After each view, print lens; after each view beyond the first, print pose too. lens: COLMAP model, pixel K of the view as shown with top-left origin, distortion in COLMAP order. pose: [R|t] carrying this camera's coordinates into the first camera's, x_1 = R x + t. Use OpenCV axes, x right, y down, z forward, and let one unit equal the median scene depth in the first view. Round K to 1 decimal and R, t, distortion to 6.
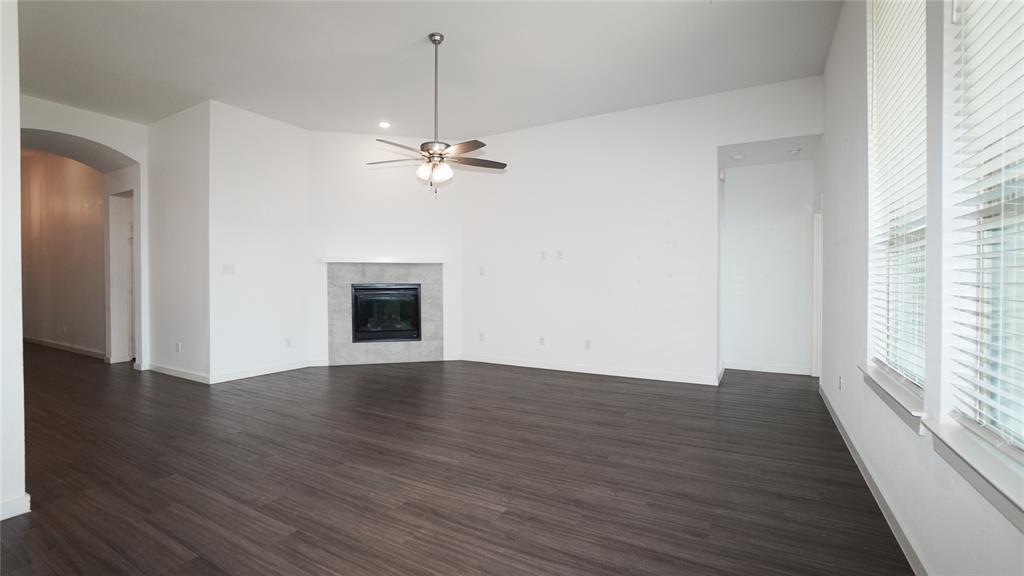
lens RADIAL K [[446.8, 0, 506.8], [0, 446.8, 285.7], [0, 0, 1]] dist [-0.039706, 0.005101]
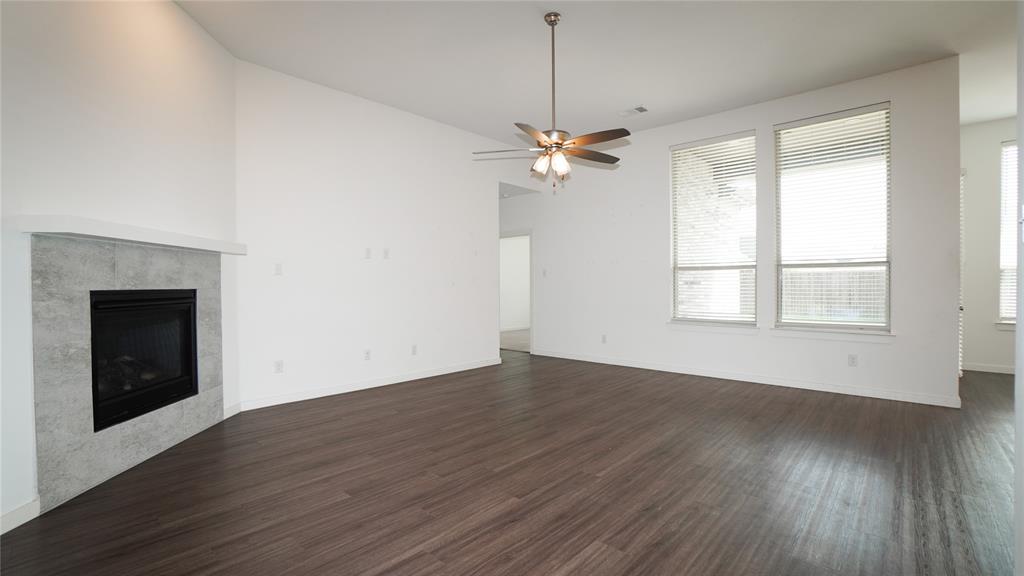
lens RADIAL K [[446.8, 0, 508.4], [0, 446.8, 296.4], [0, 0, 1]] dist [-0.039706, 0.005101]
pose [[0.237275, -0.026056, 0.971093, -0.650941], [0.017213, 0.999596, 0.022615, -0.001011], [-0.971290, 0.011350, 0.237627, 0.541034]]
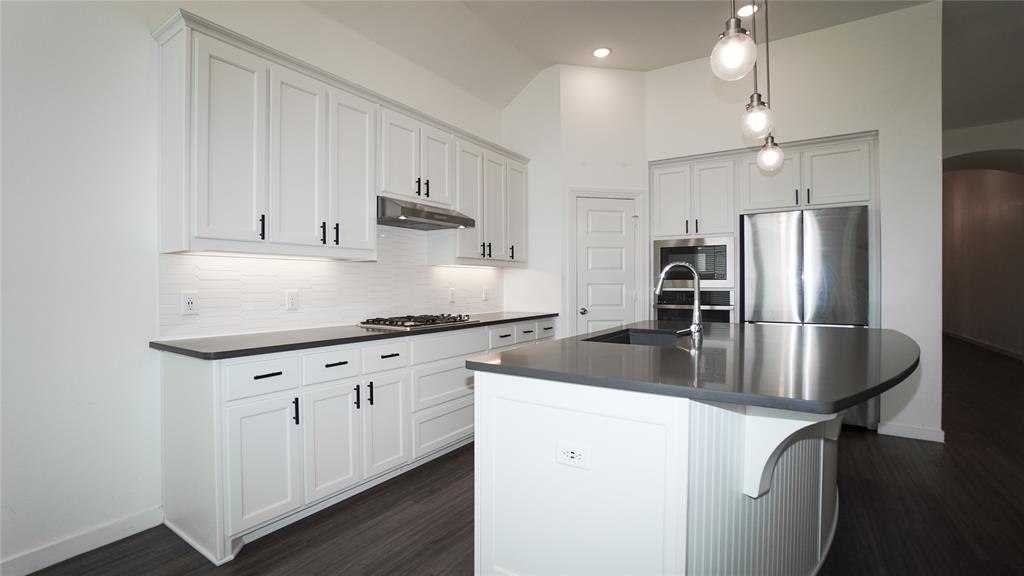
lens RADIAL K [[446.8, 0, 509.8], [0, 446.8, 288.6], [0, 0, 1]] dist [-0.039706, 0.005101]
pose [[-0.064809, 0.000744, -0.997897, 0.145758], [-0.013180, 0.999912, 0.001602, 0.009231], [0.997811, 0.013256, -0.064793, -0.130482]]
